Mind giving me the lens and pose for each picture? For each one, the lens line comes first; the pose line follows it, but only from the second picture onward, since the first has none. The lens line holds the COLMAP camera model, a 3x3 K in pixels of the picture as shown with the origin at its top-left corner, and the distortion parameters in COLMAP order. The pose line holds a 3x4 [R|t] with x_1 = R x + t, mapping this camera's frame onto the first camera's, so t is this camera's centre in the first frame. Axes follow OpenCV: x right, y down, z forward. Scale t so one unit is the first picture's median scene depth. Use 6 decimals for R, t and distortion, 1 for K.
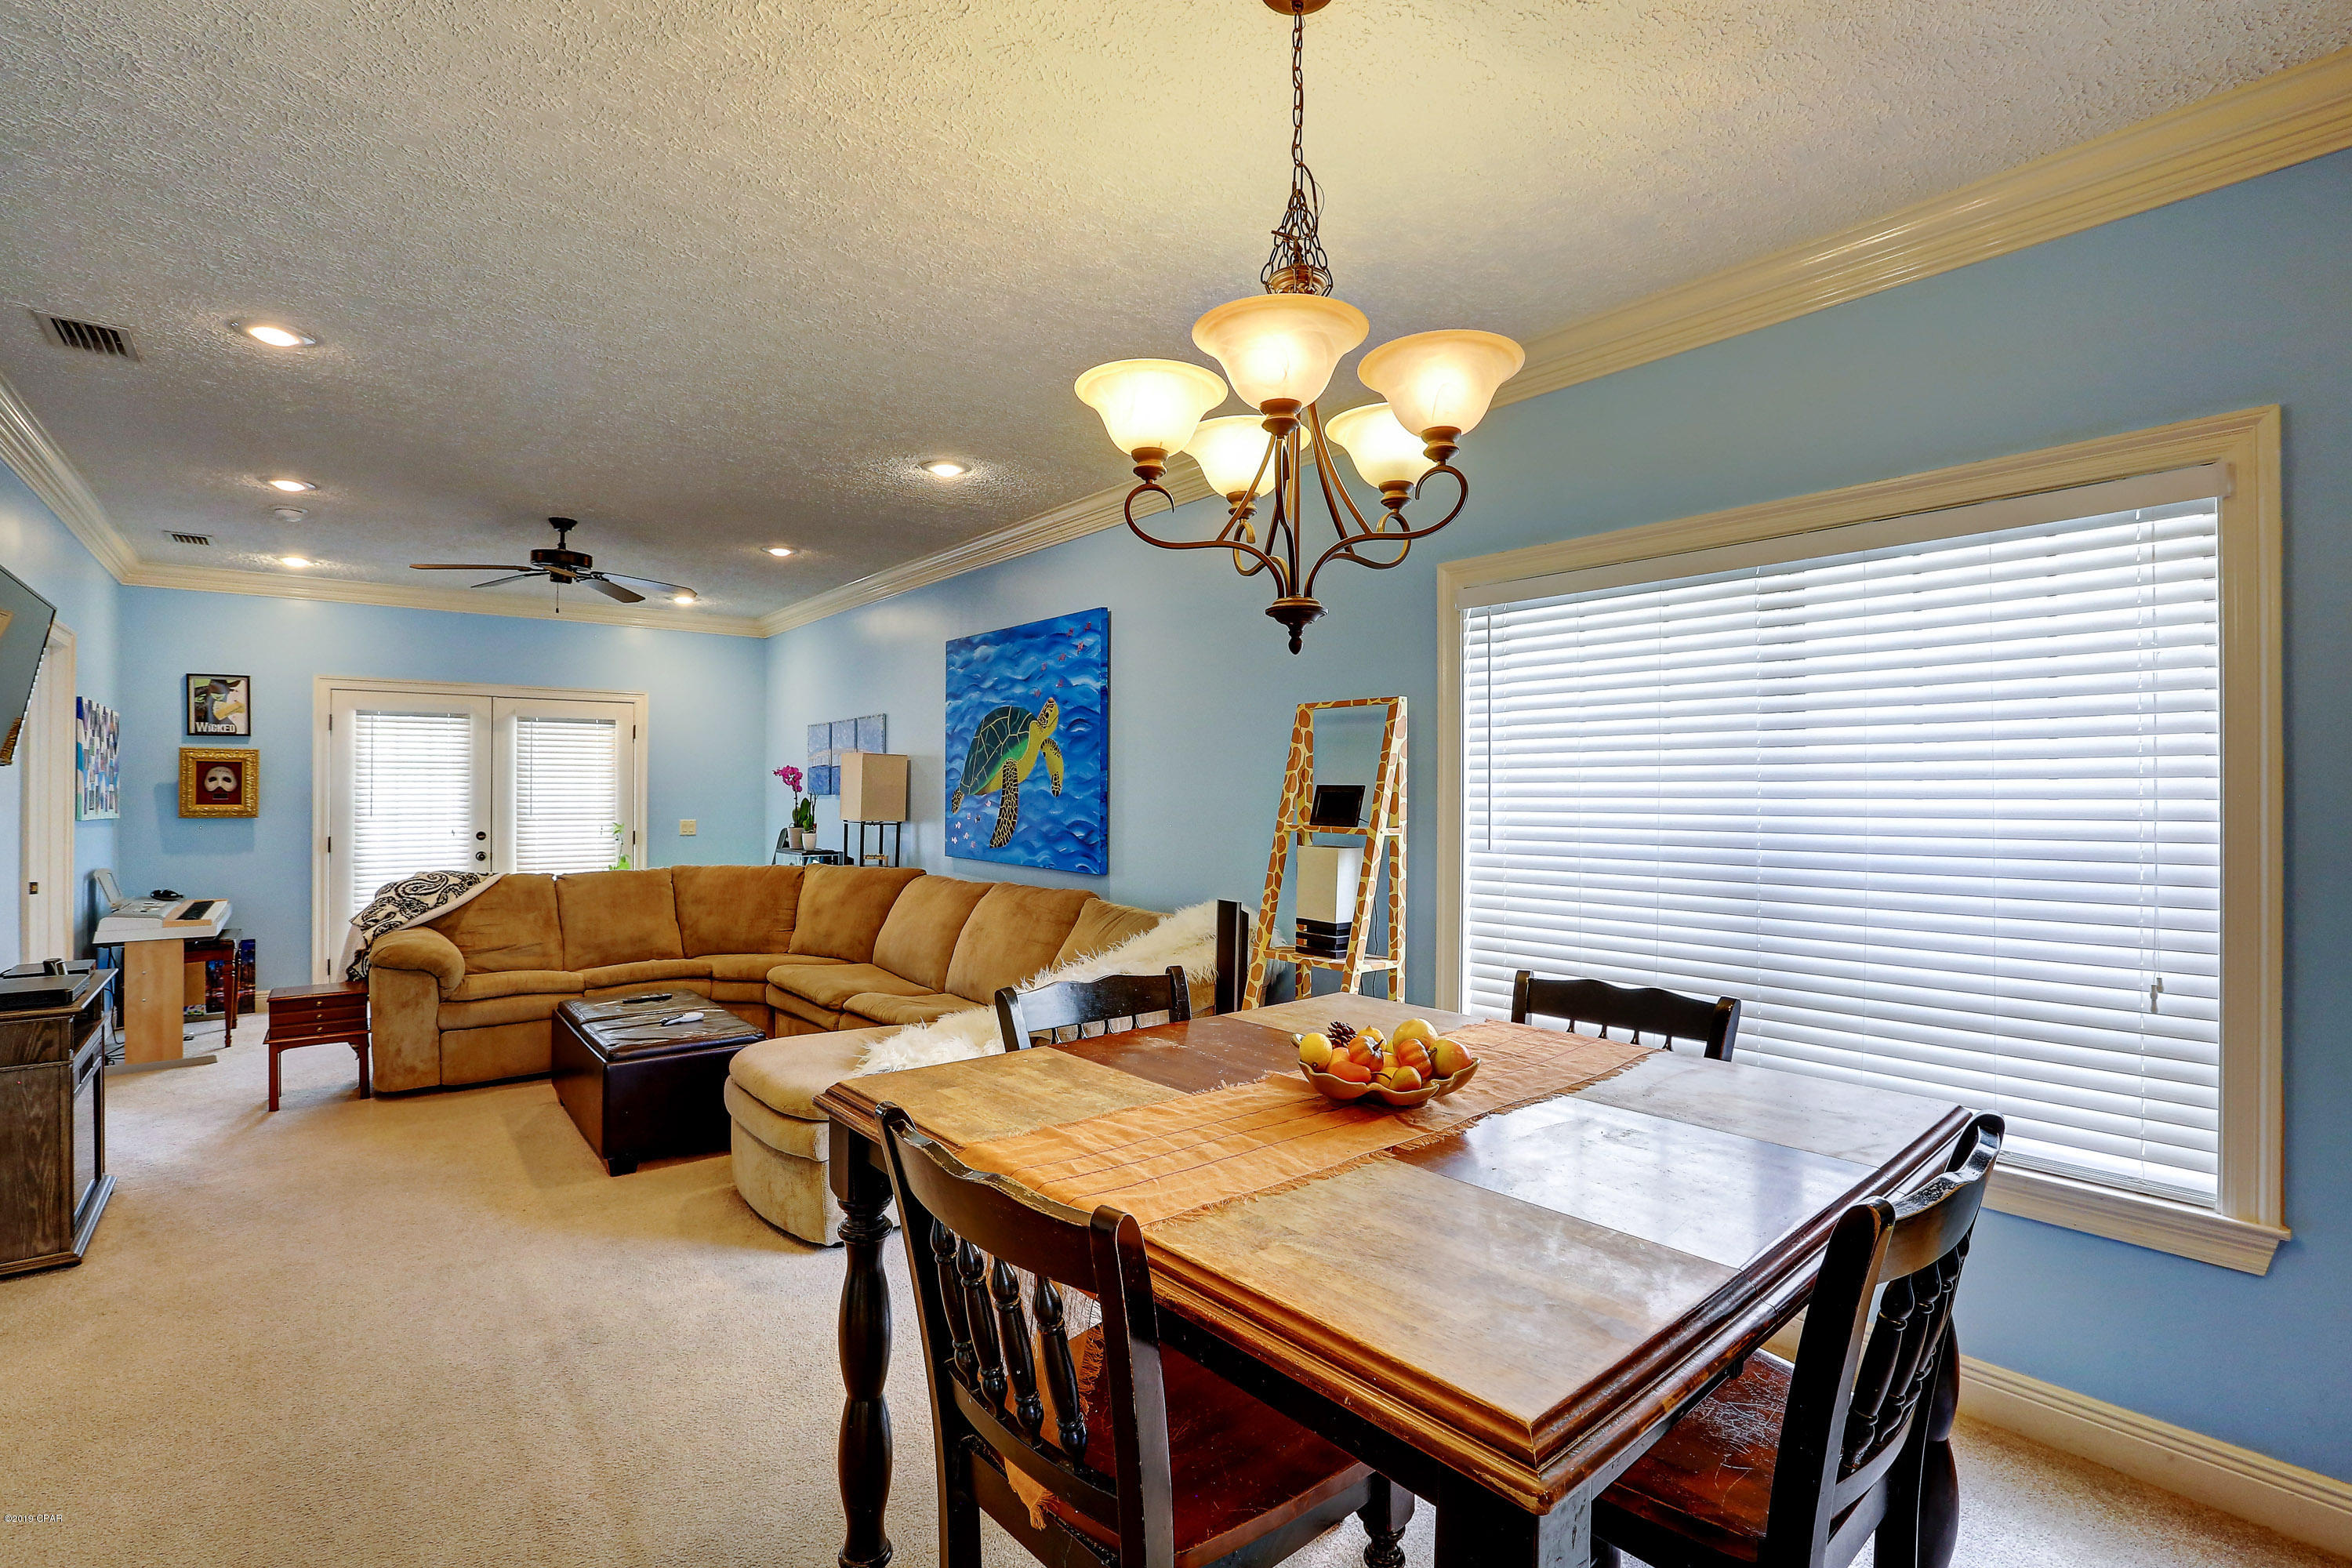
lens RADIAL K [[1073.8, 0, 1173.2], [0, 1073.8, 783.4], [0, 0, 1]] dist [-0.054050, 0.017925]
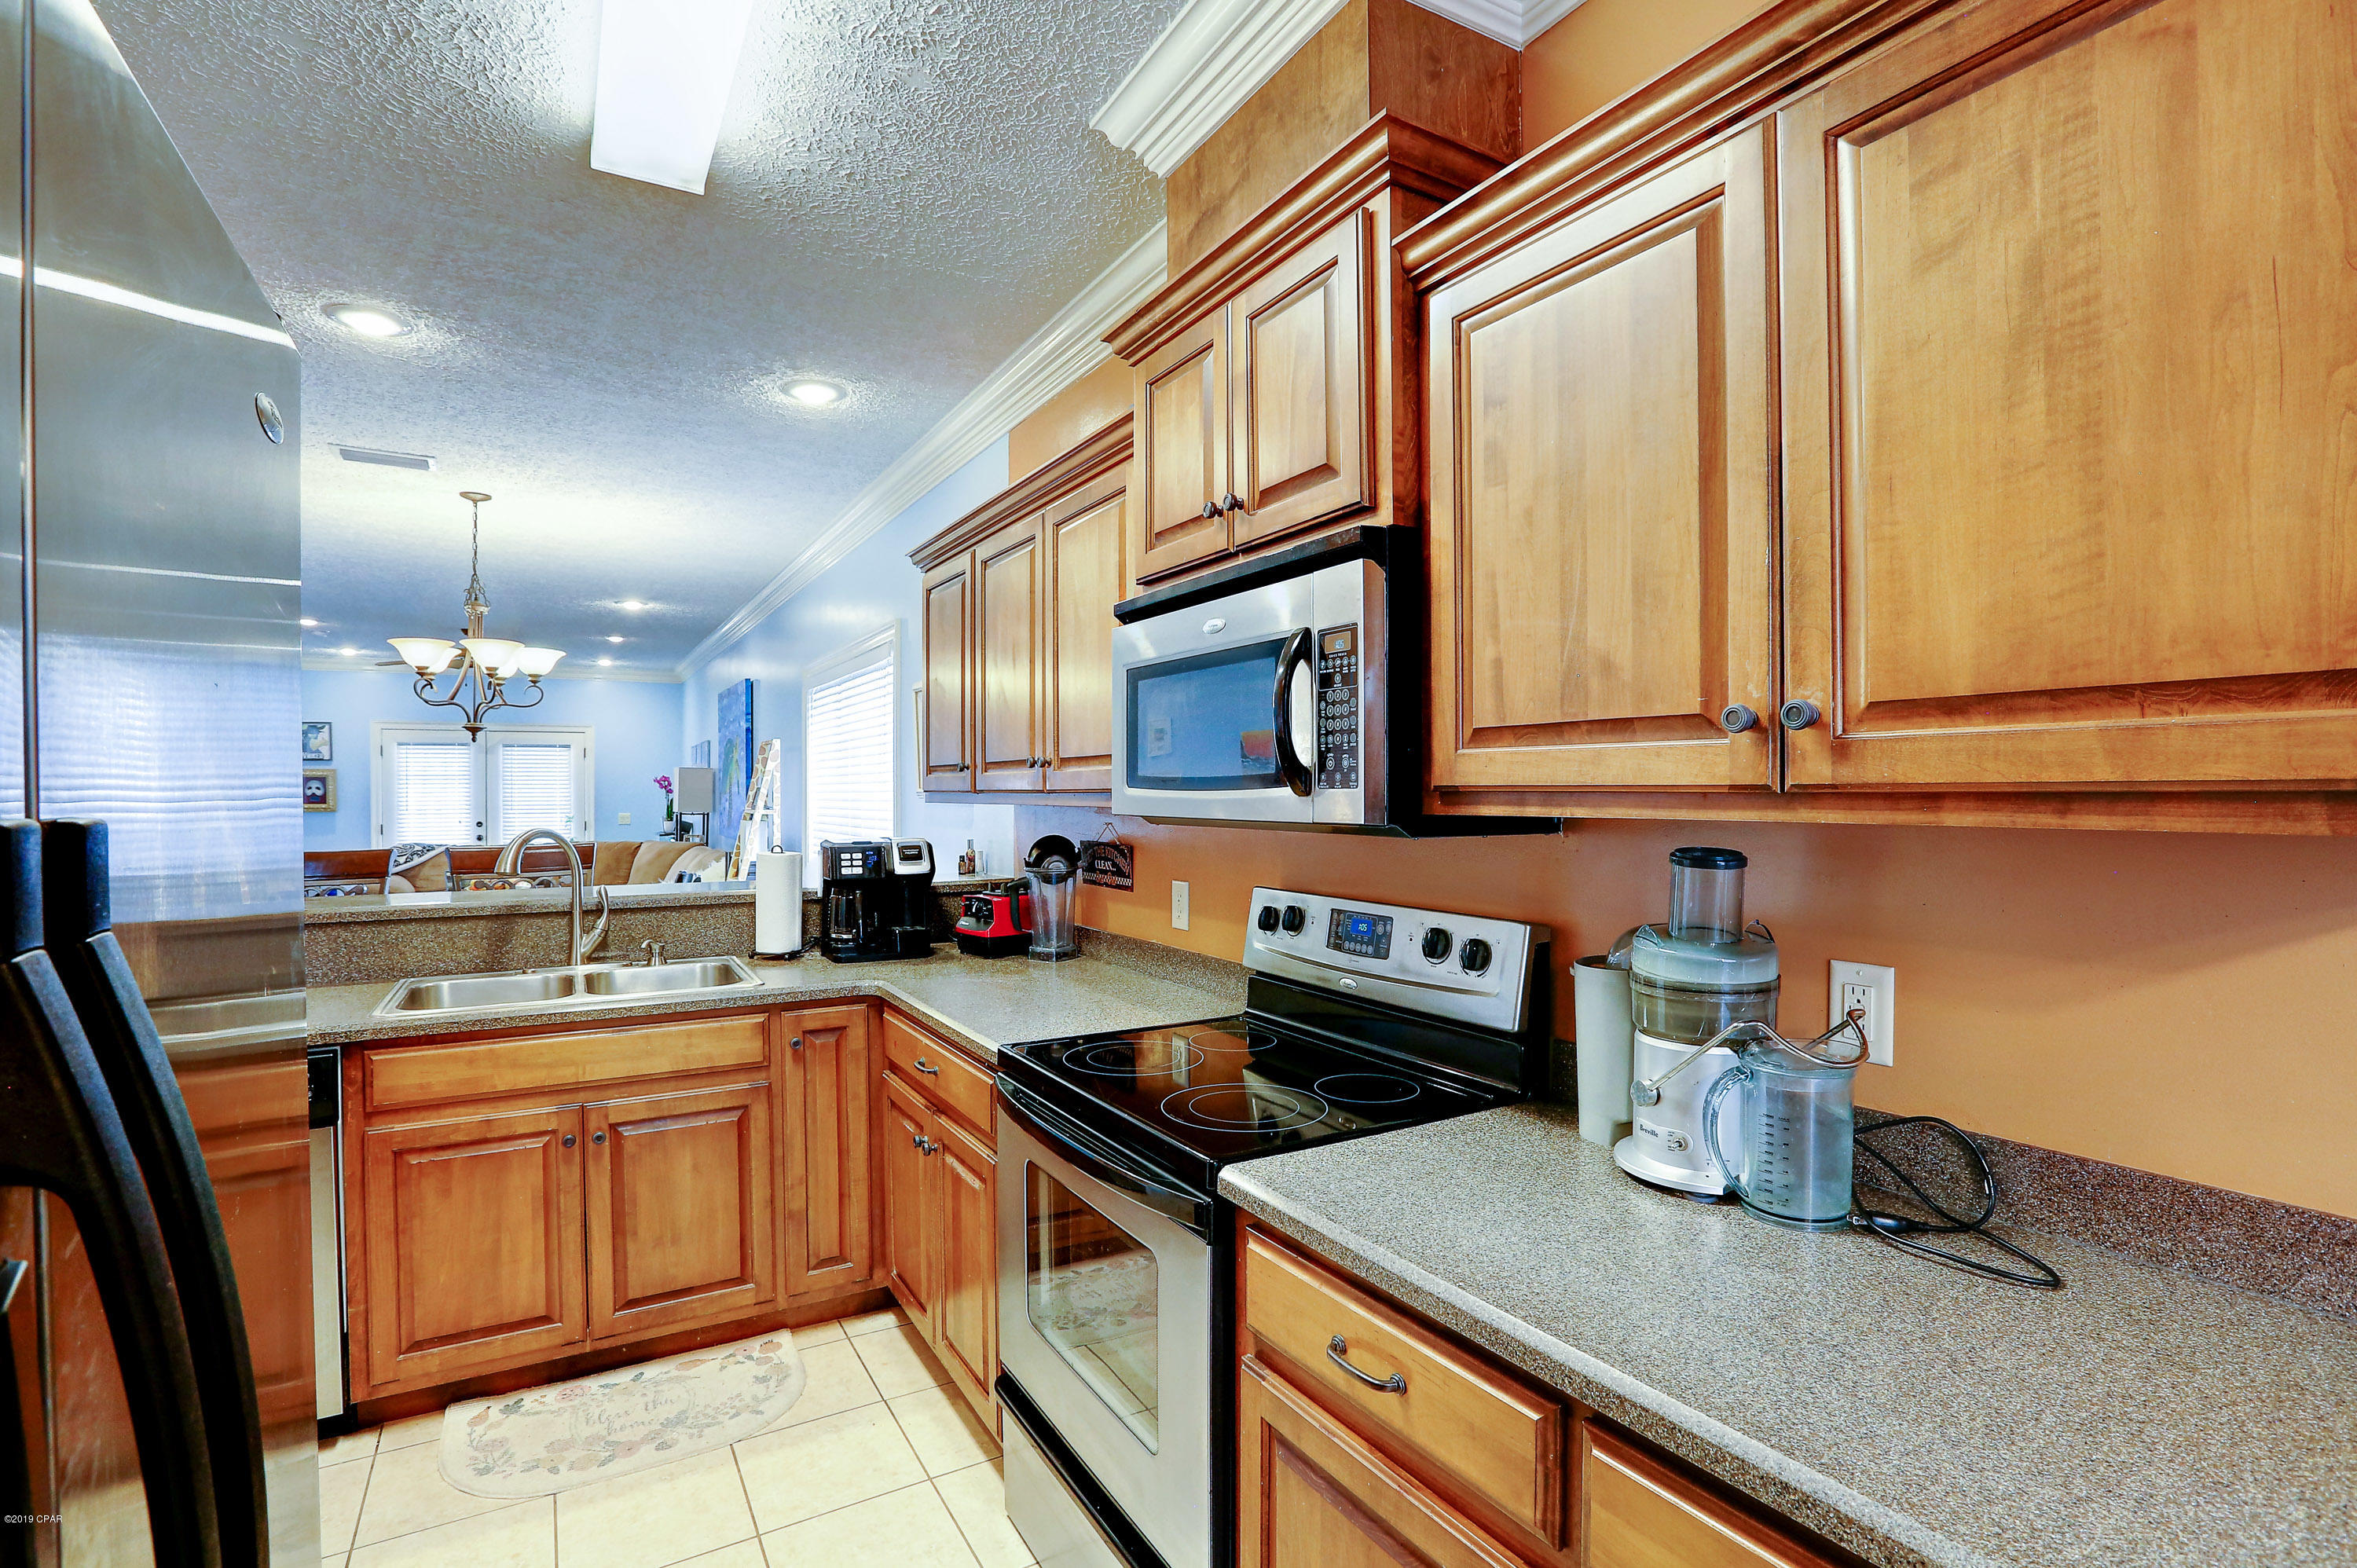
lens RADIAL K [[1076.0, 0, 1170.0], [0, 1076.0, 797.6], [0, 0, 1]] dist [-0.054050, 0.017925]
pose [[0.988605, -0.005997, -0.150413, 0.717820], [0.007670, 0.999915, 0.010545, 0.004309], [0.150337, -0.011579, 0.988567, -0.447933]]
